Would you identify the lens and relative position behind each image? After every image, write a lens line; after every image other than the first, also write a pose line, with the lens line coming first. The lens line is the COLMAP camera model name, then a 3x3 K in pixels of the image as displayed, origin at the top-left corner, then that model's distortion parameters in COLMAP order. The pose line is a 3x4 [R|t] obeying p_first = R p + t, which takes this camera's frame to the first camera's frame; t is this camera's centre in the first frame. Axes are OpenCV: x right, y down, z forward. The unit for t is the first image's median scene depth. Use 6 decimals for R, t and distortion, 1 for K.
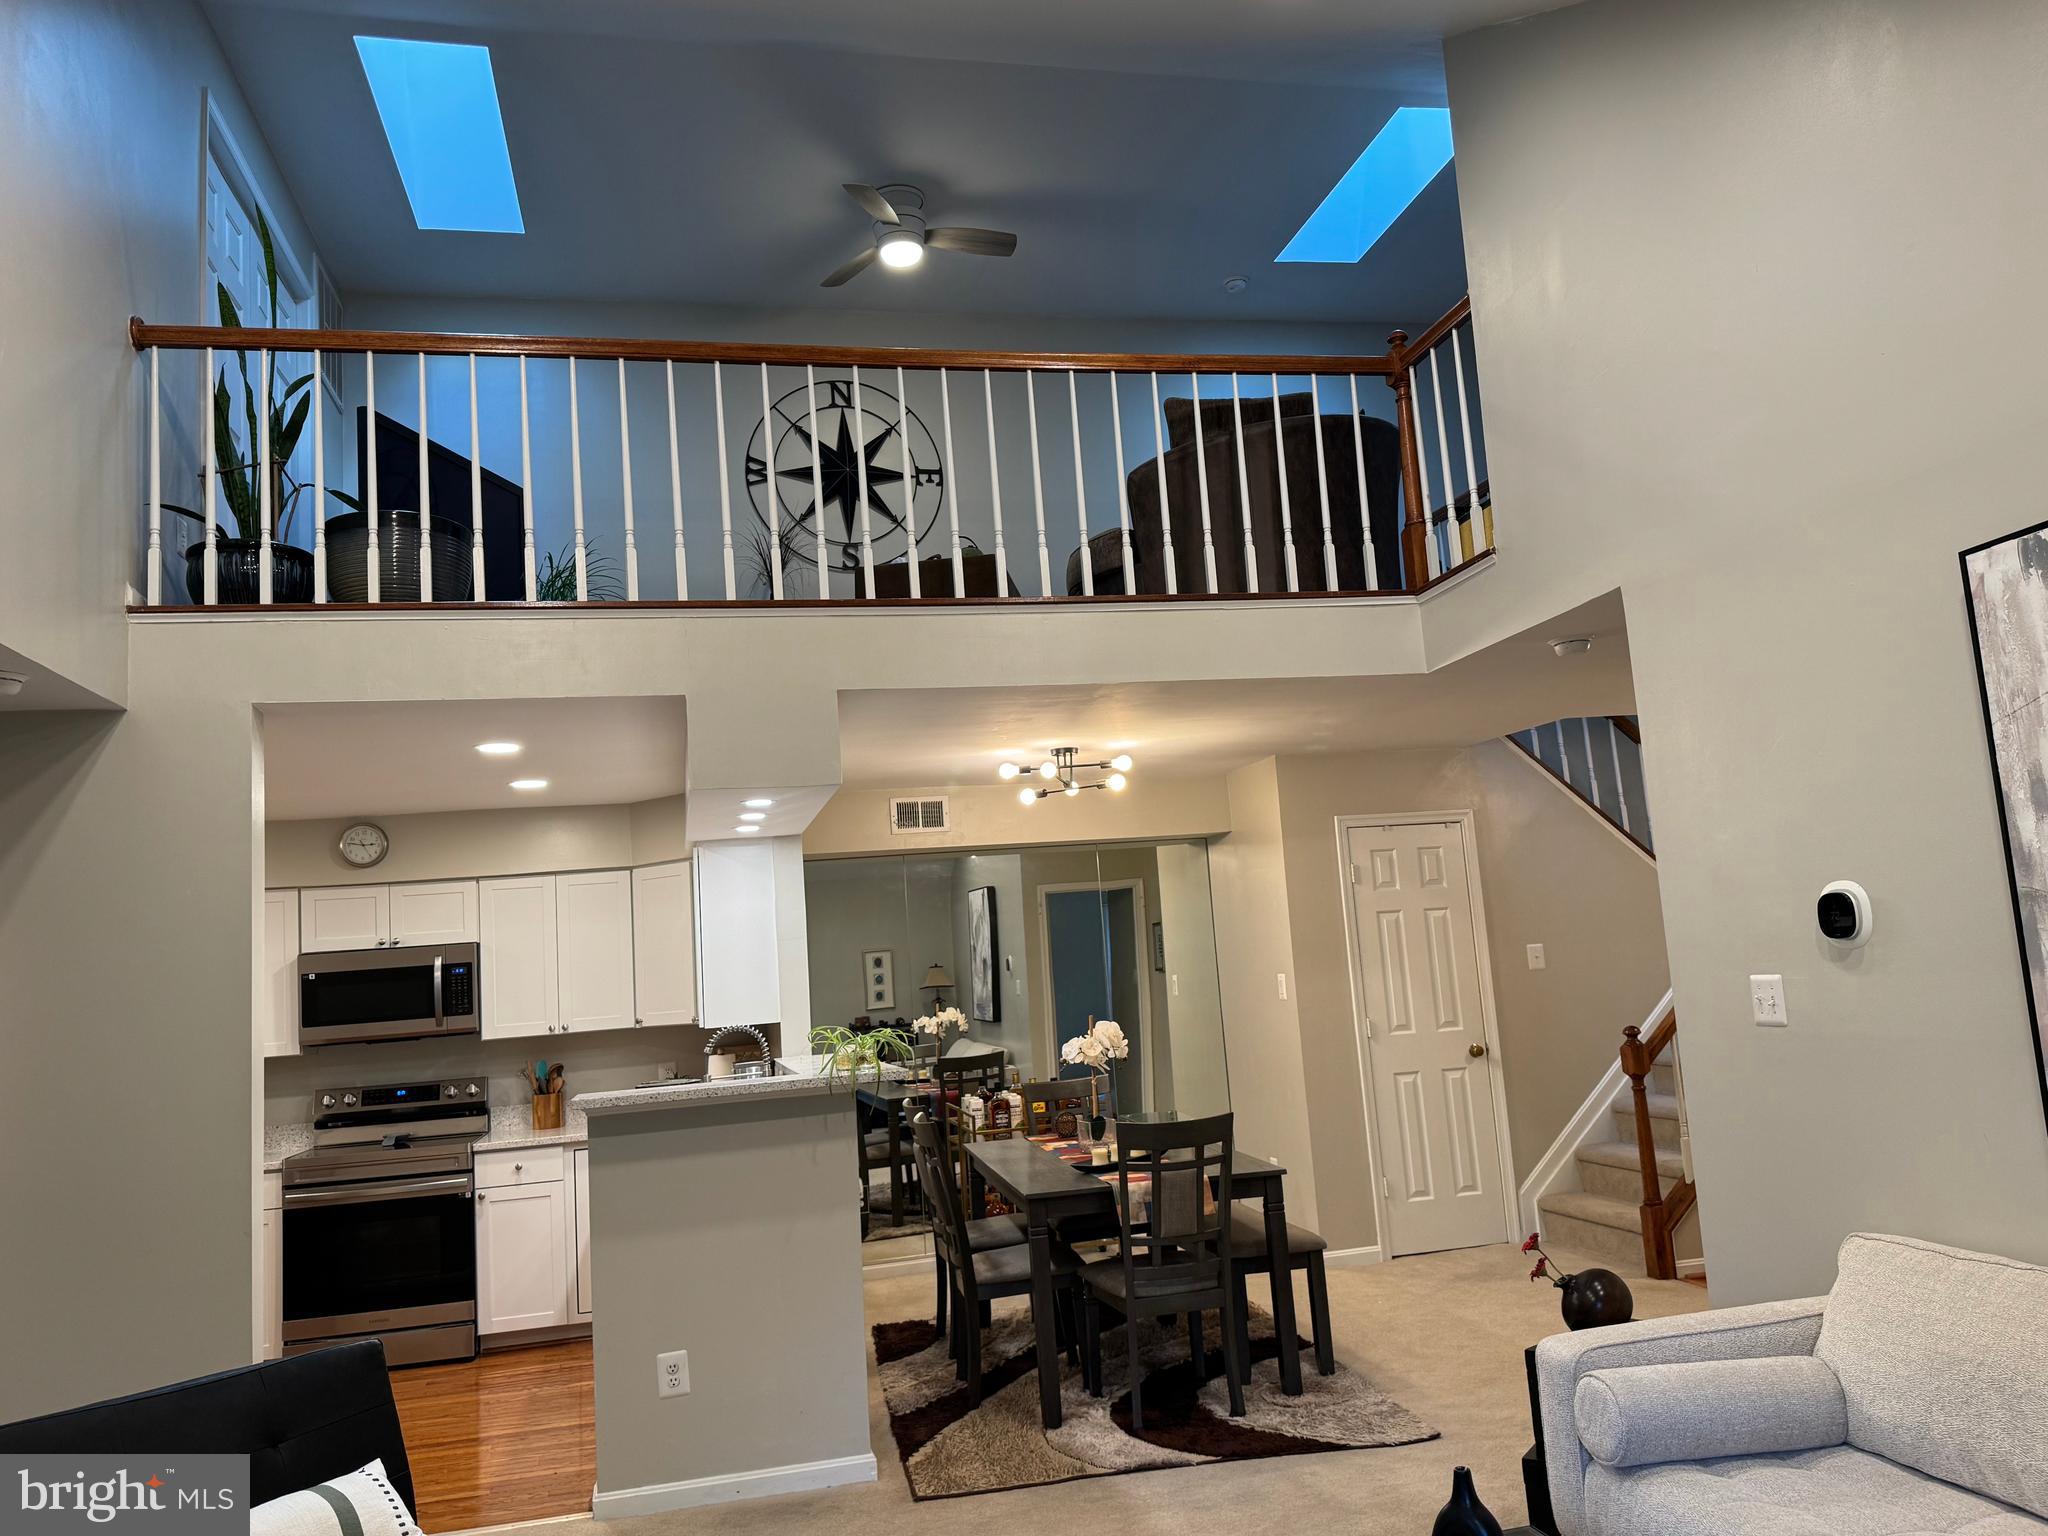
lens RADIAL K [[1484.5, 0, 1030.5], [0, 1484.5, 775.3], [0, 0, 1]] dist [0.168490, -0.315587]
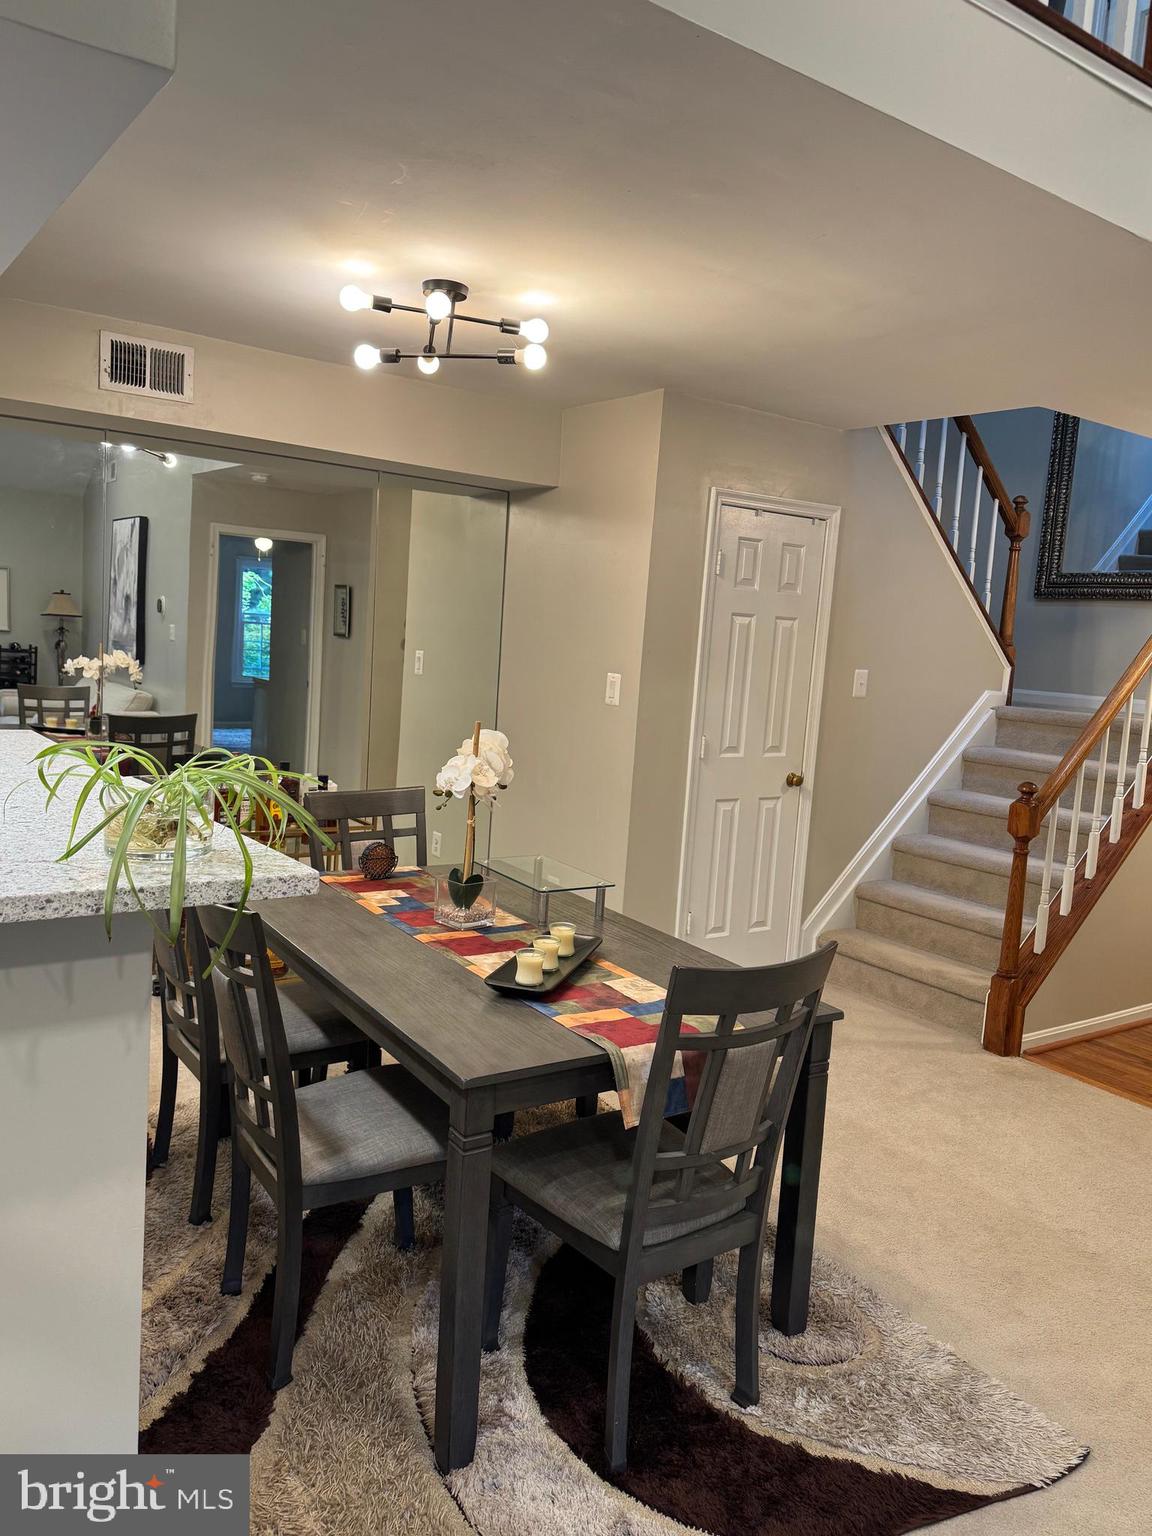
lens RADIAL K [[1113.4, 0, 574.4], [0, 1113.4, 775.2], [0, 0, 1]] dist [0.168490, -0.315587]
pose [[0.915314, 0.080696, 0.394574, -0.091894], [-0.176369, 0.961096, 0.212574, 0.063582], [-0.362069, -0.264163, 0.893937, 0.471095]]
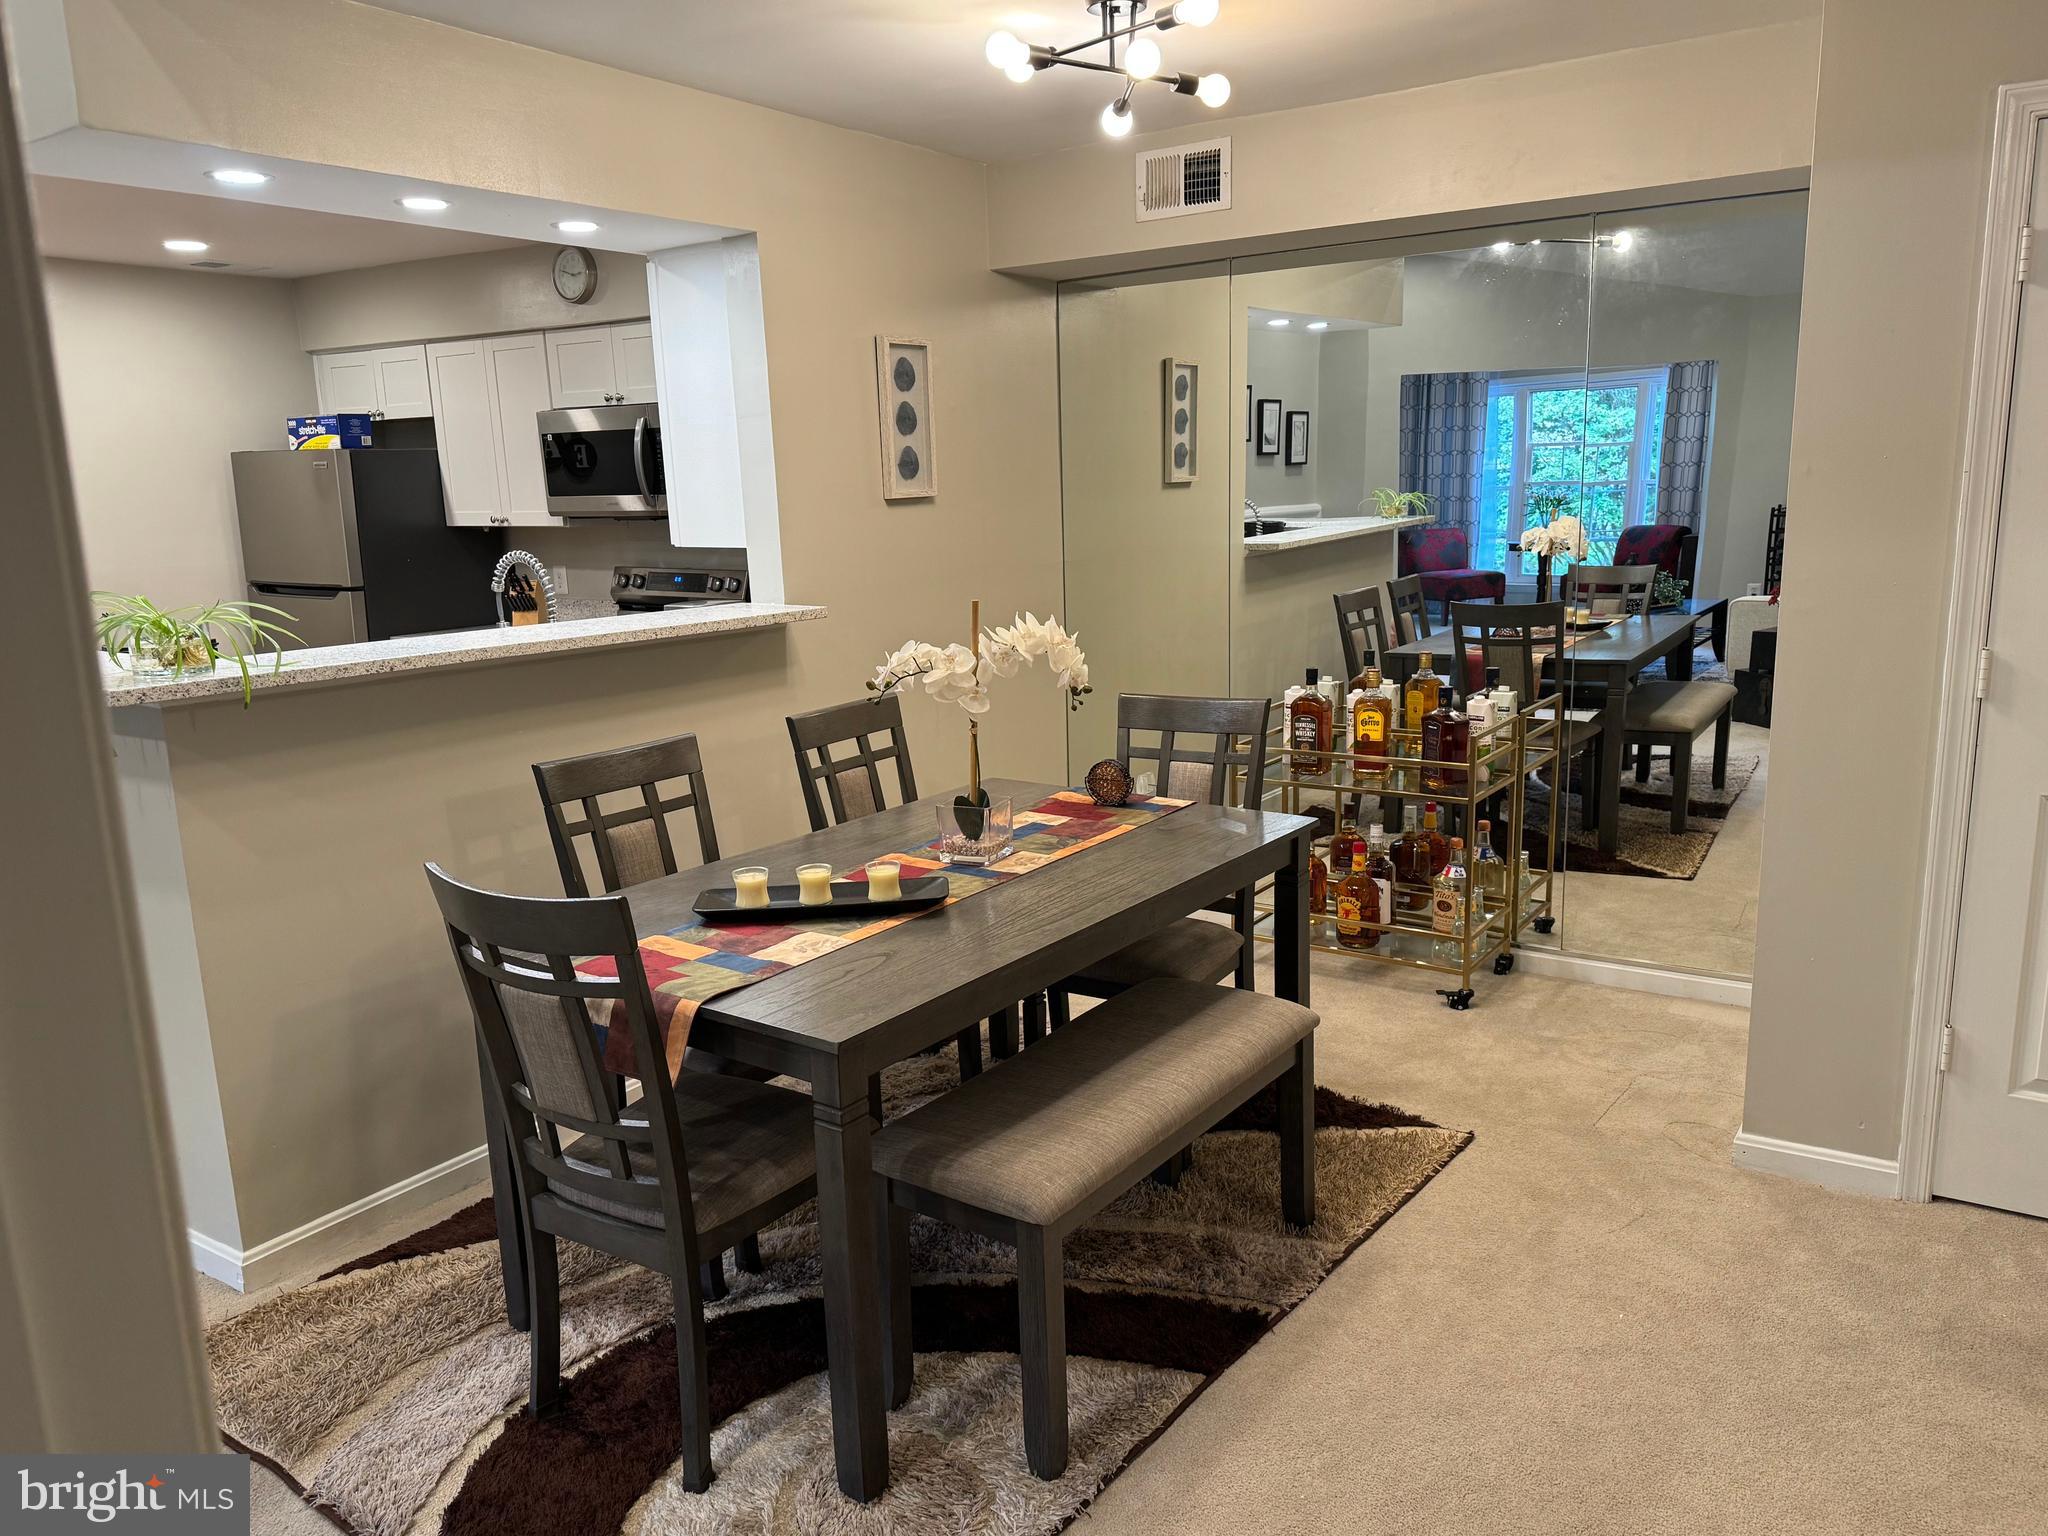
lens RADIAL K [[1484.5, 0, 1030.5], [0, 1484.5, 775.3], [0, 0, 1]] dist [0.168490, -0.315587]
pose [[0.677794, 0.196285, -0.708567, 0.350759], [0.071462, 0.941557, 0.329186, 0.048780], [0.731770, -0.273756, 0.624155, 0.591582]]
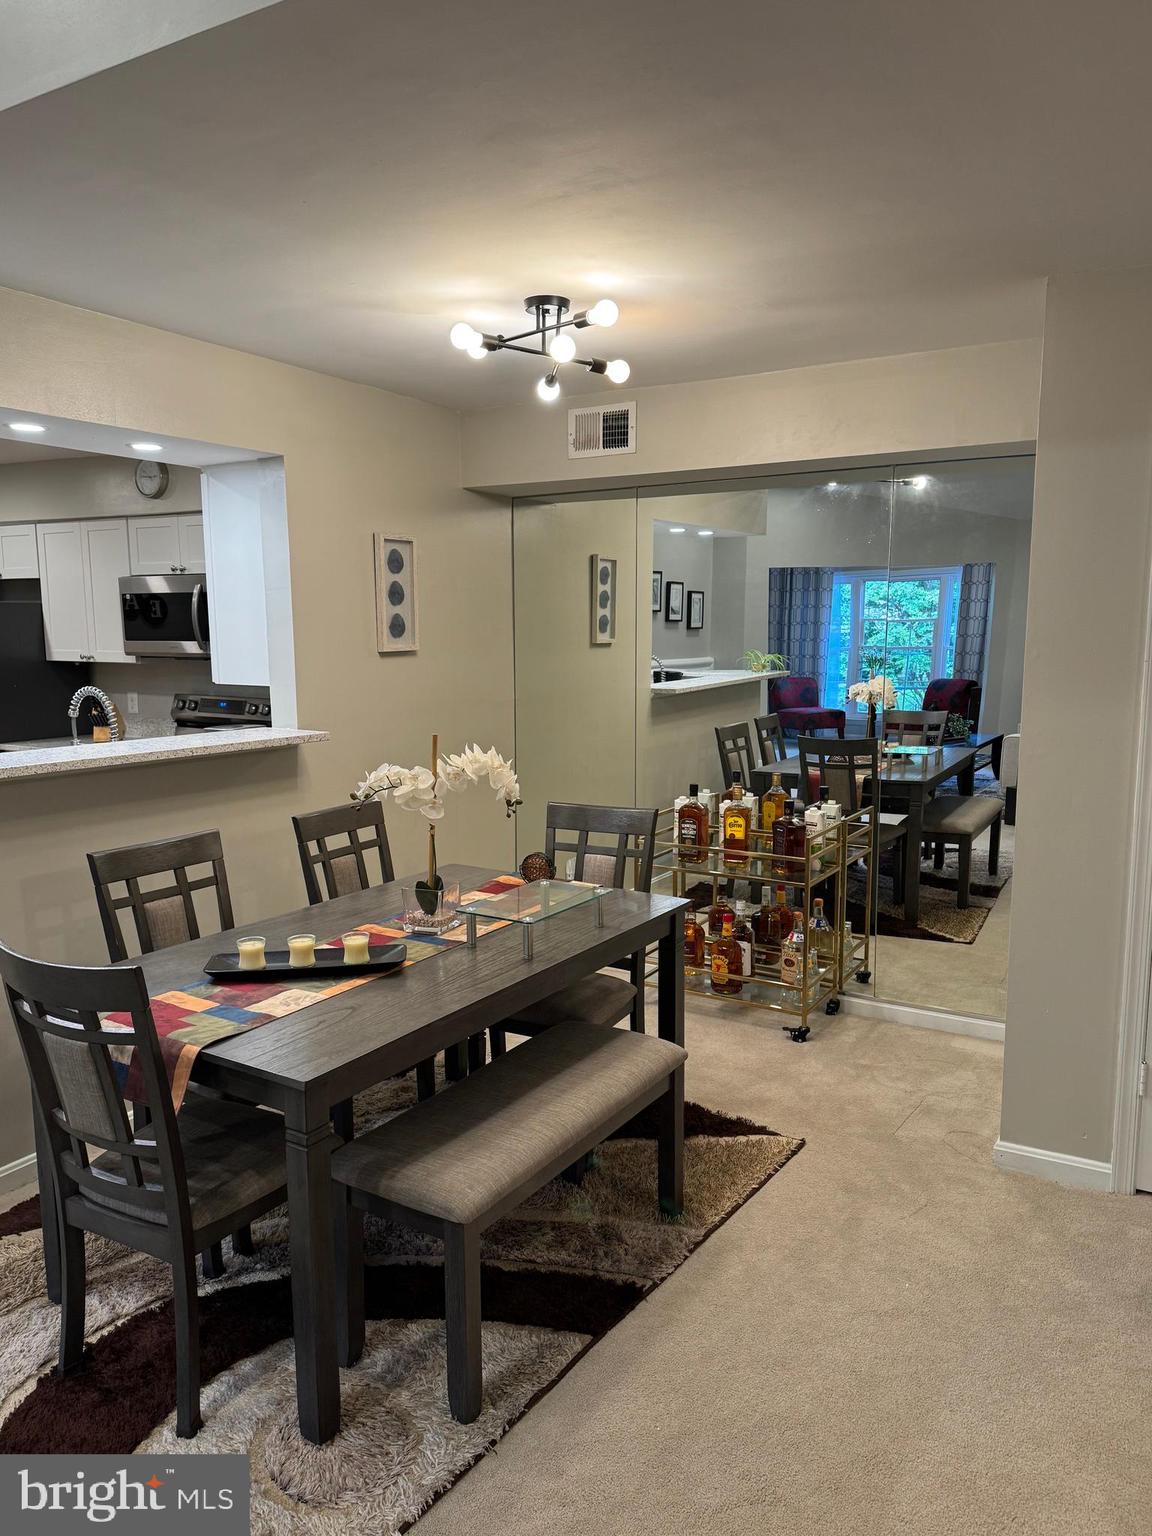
lens RADIAL K [[1113.4, 0, 574.4], [0, 1113.4, 775.2], [0, 0, 1]] dist [0.168490, -0.315587]
pose [[0.717215, 0.162624, -0.677610, 0.357900], [0.037145, 0.962084, 0.270212, 0.042646], [0.695861, -0.218970, 0.683981, 0.601560]]
